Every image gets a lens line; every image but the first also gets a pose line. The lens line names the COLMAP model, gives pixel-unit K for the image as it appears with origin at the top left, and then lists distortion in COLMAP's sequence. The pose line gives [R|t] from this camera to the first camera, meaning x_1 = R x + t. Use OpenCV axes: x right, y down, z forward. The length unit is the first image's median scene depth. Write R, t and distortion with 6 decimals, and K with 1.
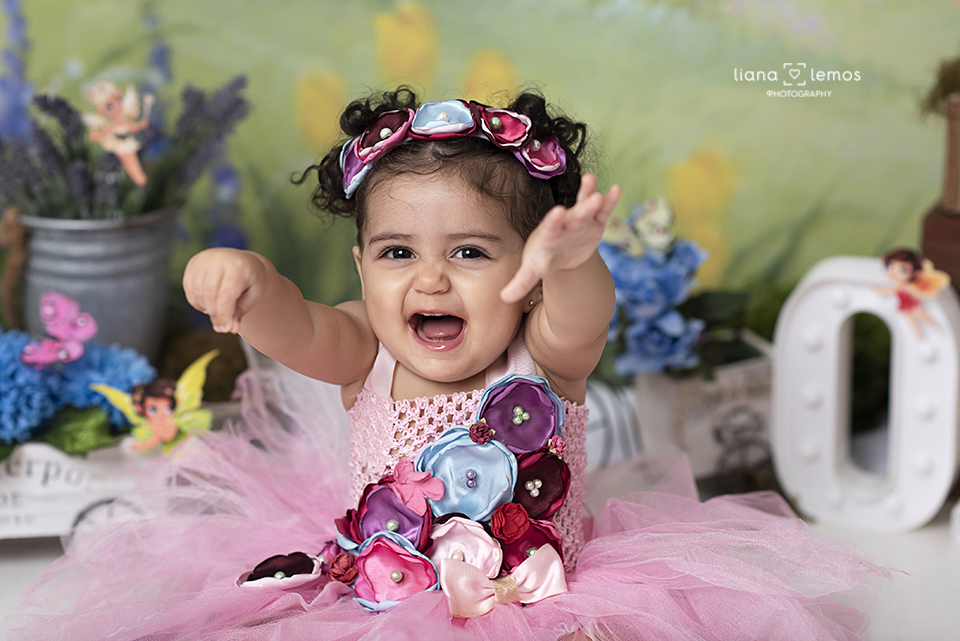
lens RADIAL K [[2443.8, 0, 502.4], [0, 2443.8, 293.1], [0, 0, 1]] dist [-0.034259, 0.908827]
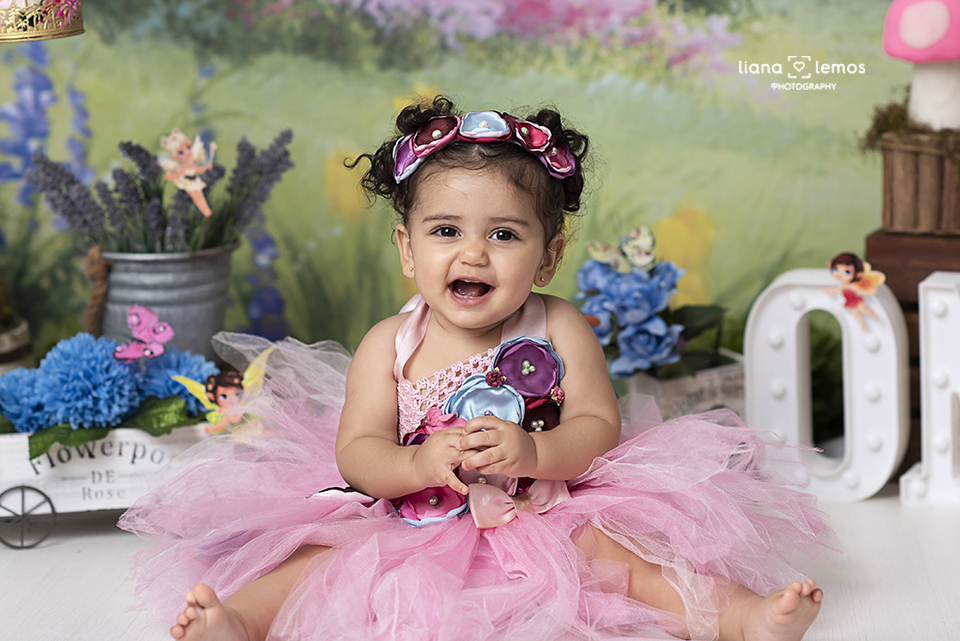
lens RADIAL K [[2920.1, 0, 545.4], [0, 2920.1, 234.3], [0, 0, 1]] dist [-0.006787, -0.059841]
pose [[0.999473, -0.027006, 0.017988, -0.008475], [0.029097, 0.991283, -0.128498, 0.149522], [-0.014361, 0.128953, 0.991547, -0.410157]]
